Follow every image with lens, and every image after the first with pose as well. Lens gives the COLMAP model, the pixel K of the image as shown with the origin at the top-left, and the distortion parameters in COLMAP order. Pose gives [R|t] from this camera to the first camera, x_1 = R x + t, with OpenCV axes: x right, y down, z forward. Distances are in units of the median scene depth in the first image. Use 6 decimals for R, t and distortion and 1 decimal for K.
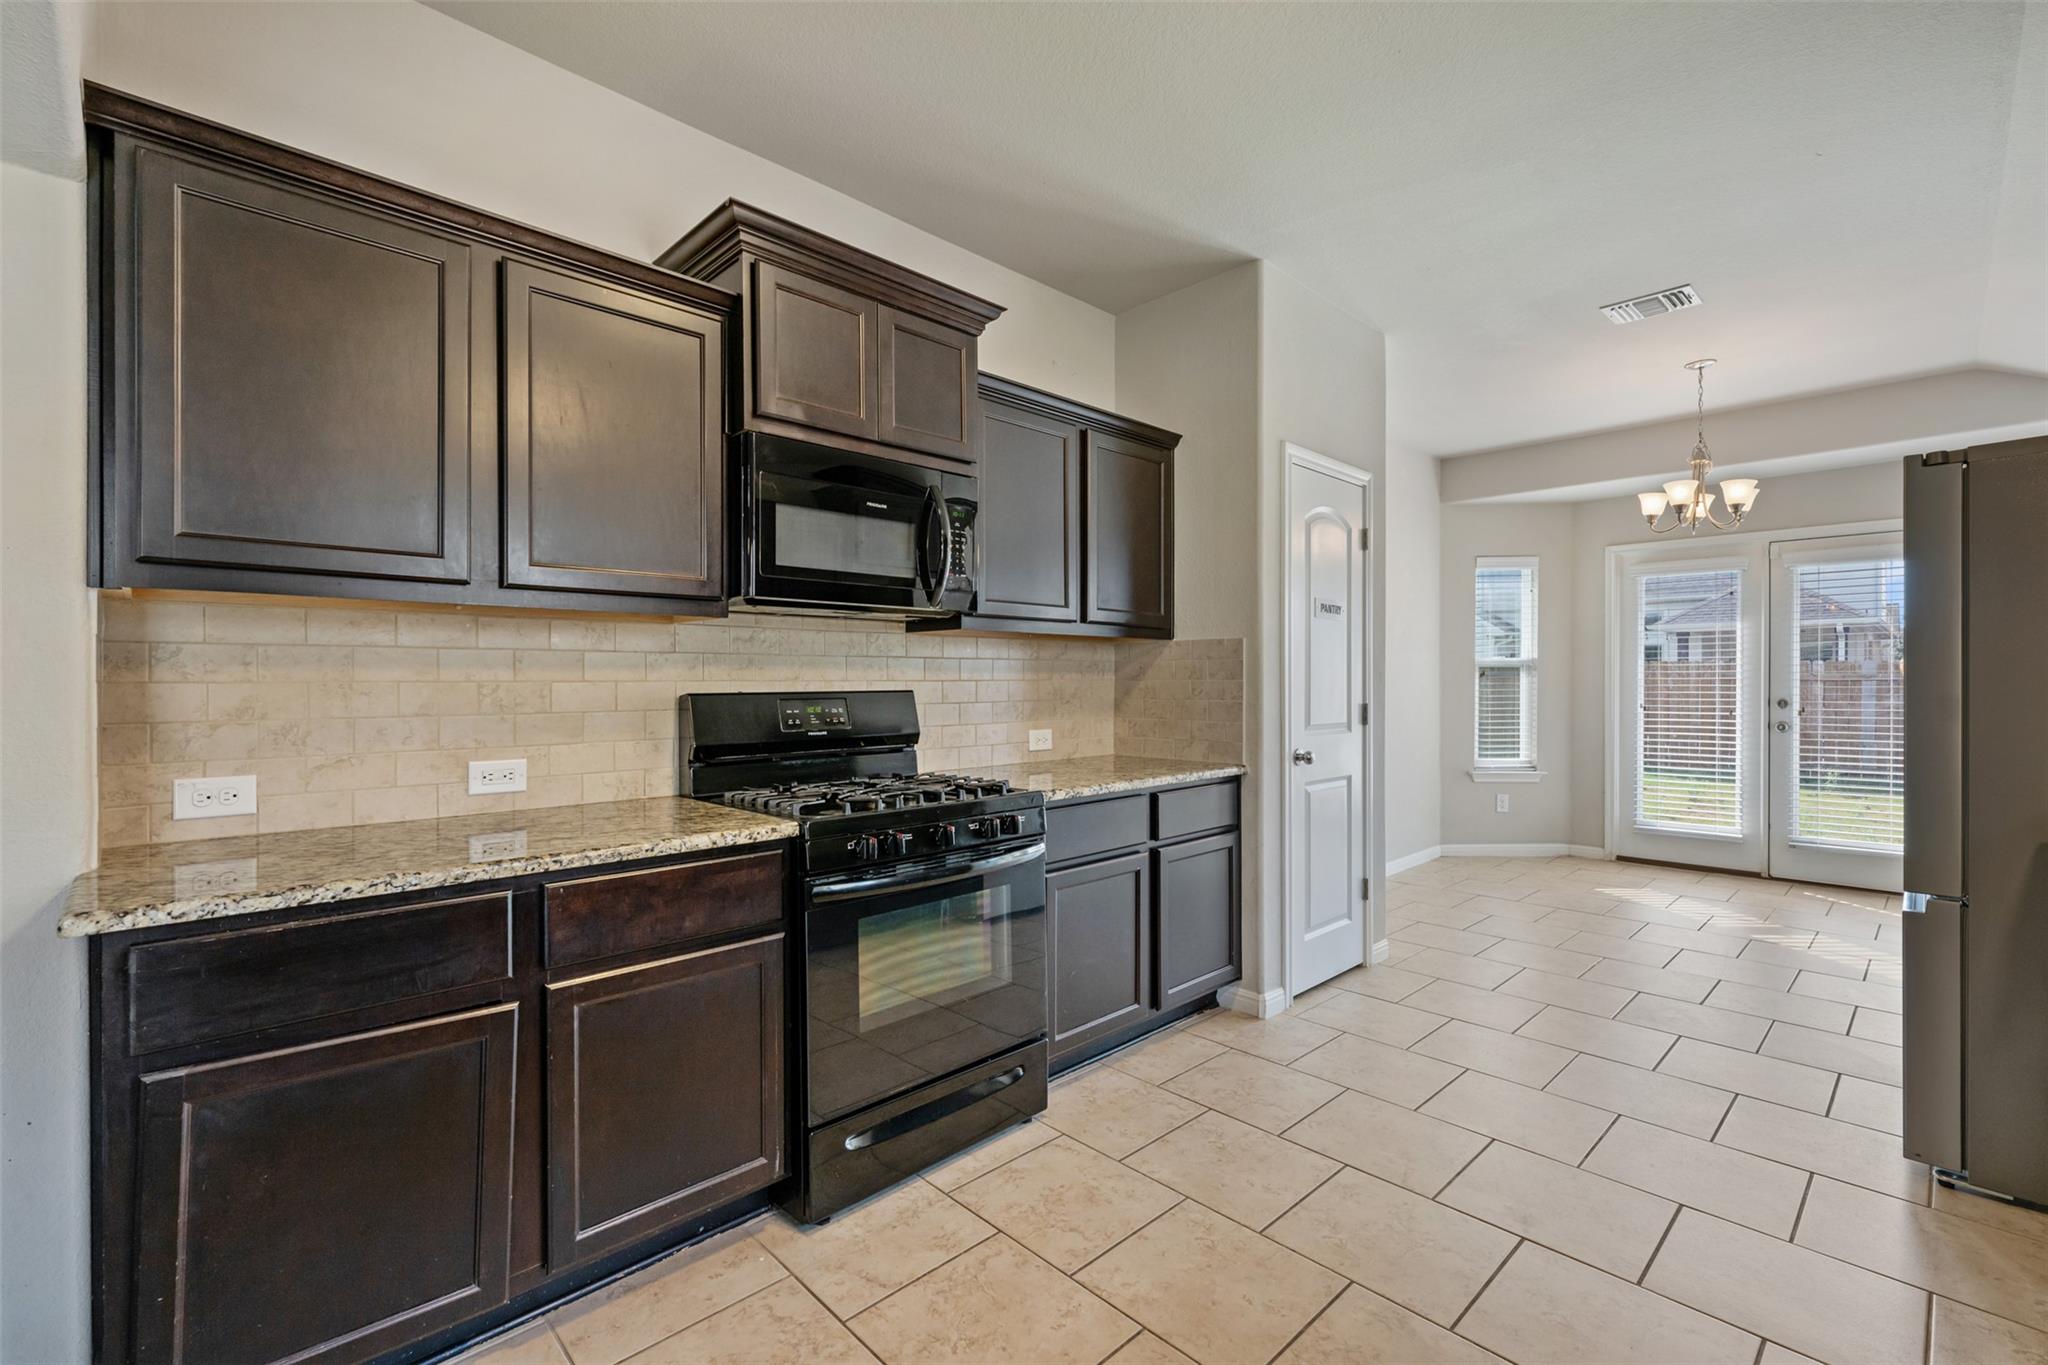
lens RADIAL K [[888.6, 0, 1025.4], [0, 888.6, 682.0], [0, 0, 1]] dist [-0.000004, 0.000141]
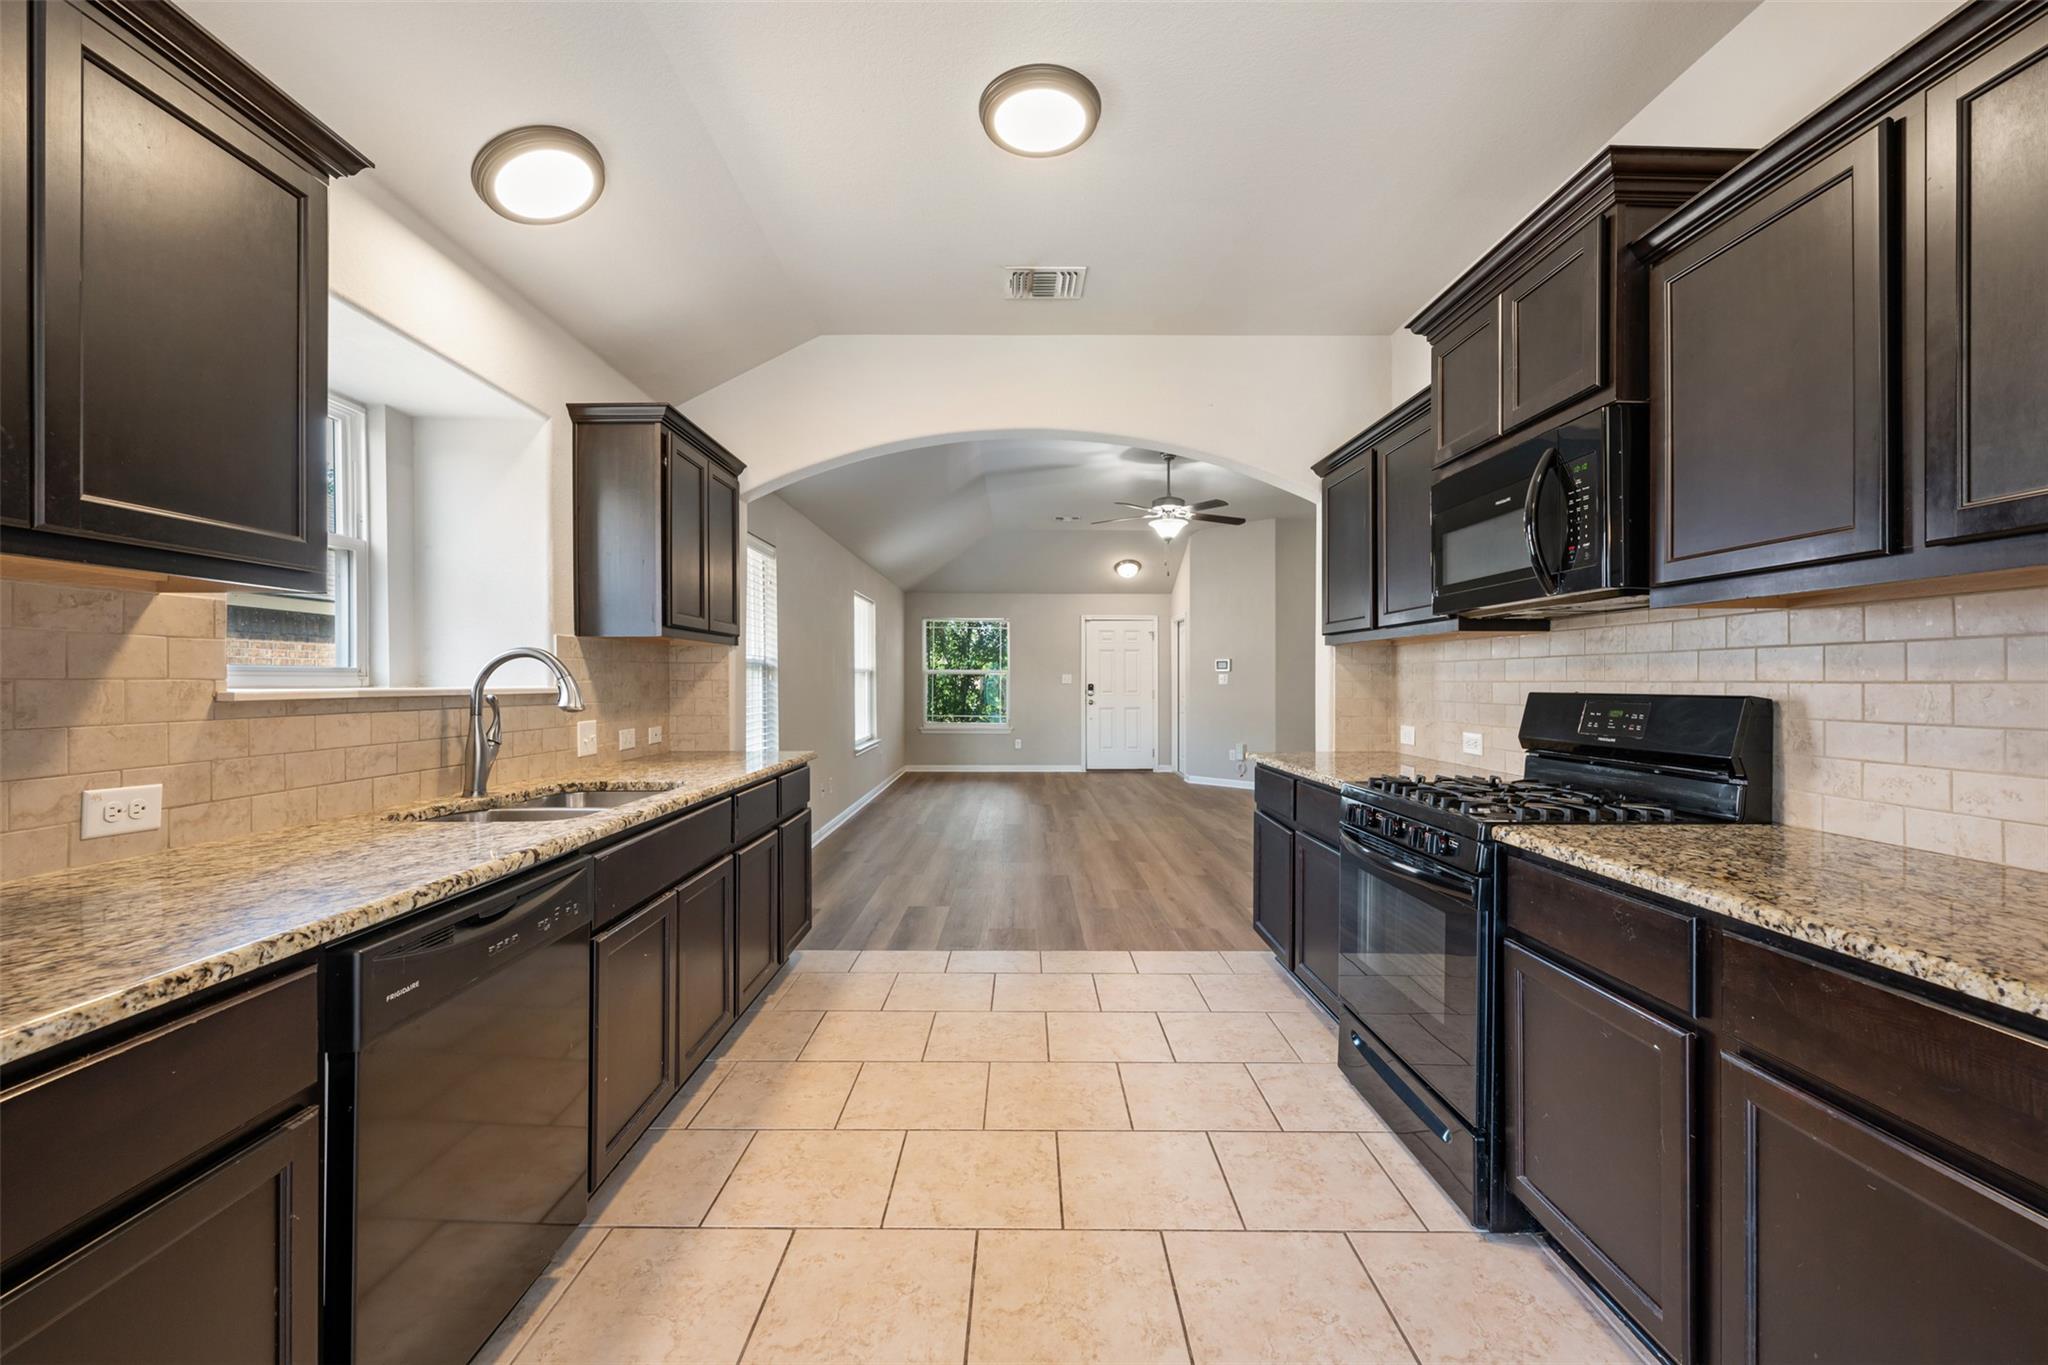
lens RADIAL K [[826.3, 0, 1016.6], [0, 826.3, 681.2], [0, 0, 1]] dist [0.001591, 0.000270]
pose [[-0.696011, 0.001083, -0.718031, 0.608772], [-0.000520, 0.999998, 0.002013, -0.002557], [0.718031, 0.001775, -0.696008, 0.890291]]
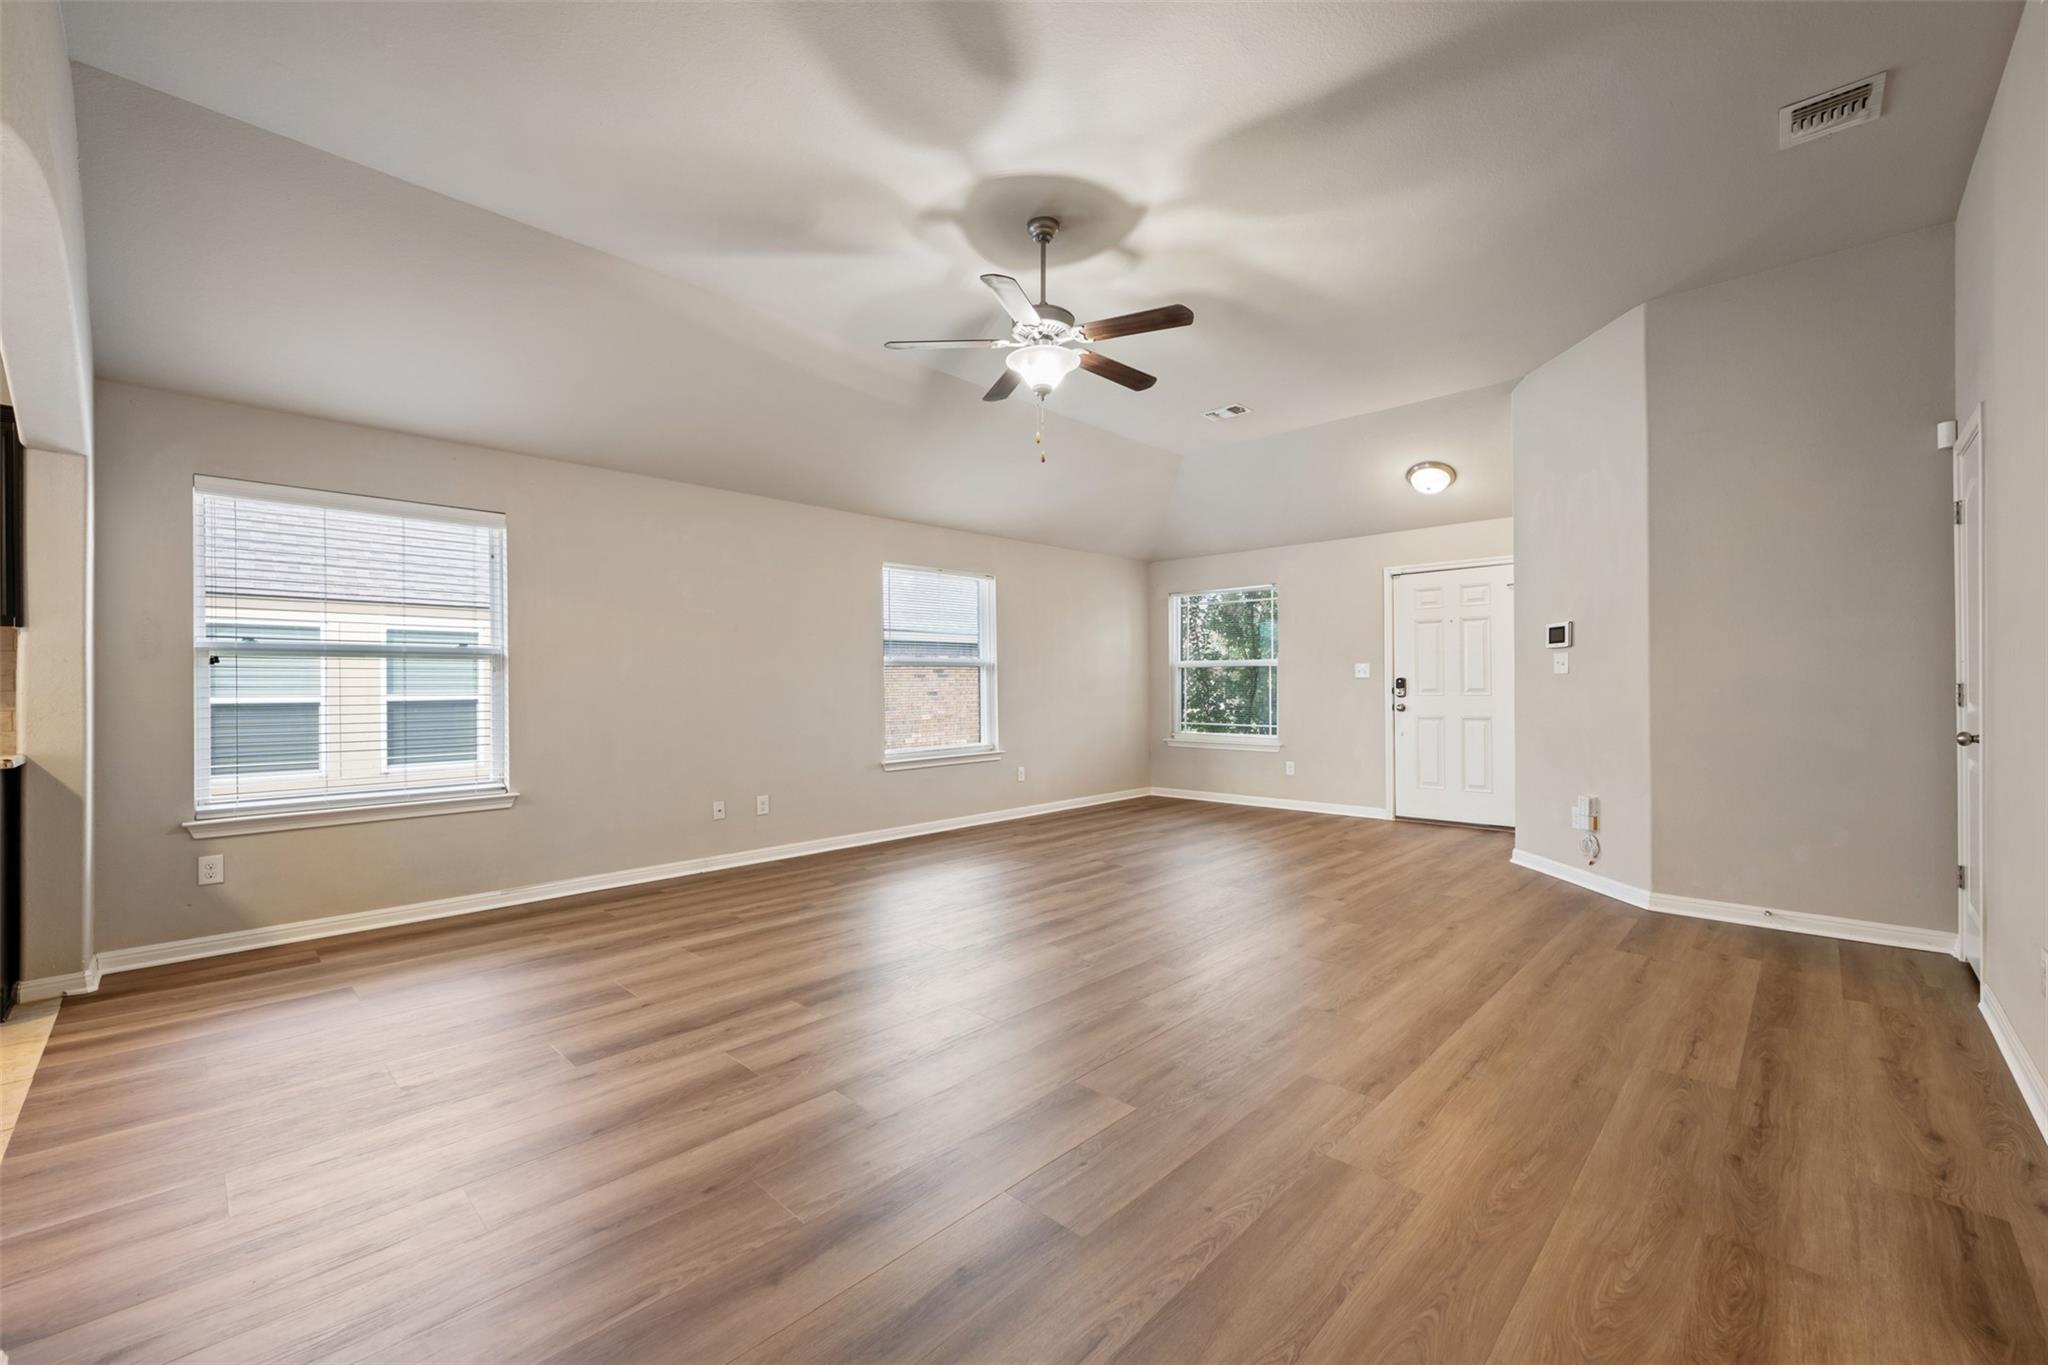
lens RADIAL K [[826.3, 0, 1015.9], [0, 826.3, 688.3], [0, 0, 1]] dist [0.001591, 0.000270]
pose [[-0.999408, 0.008920, -0.033239, -0.960792], [0.008859, 0.999959, 0.001986, 0.028794], [0.033255, 0.001691, -0.999445, 0.804766]]
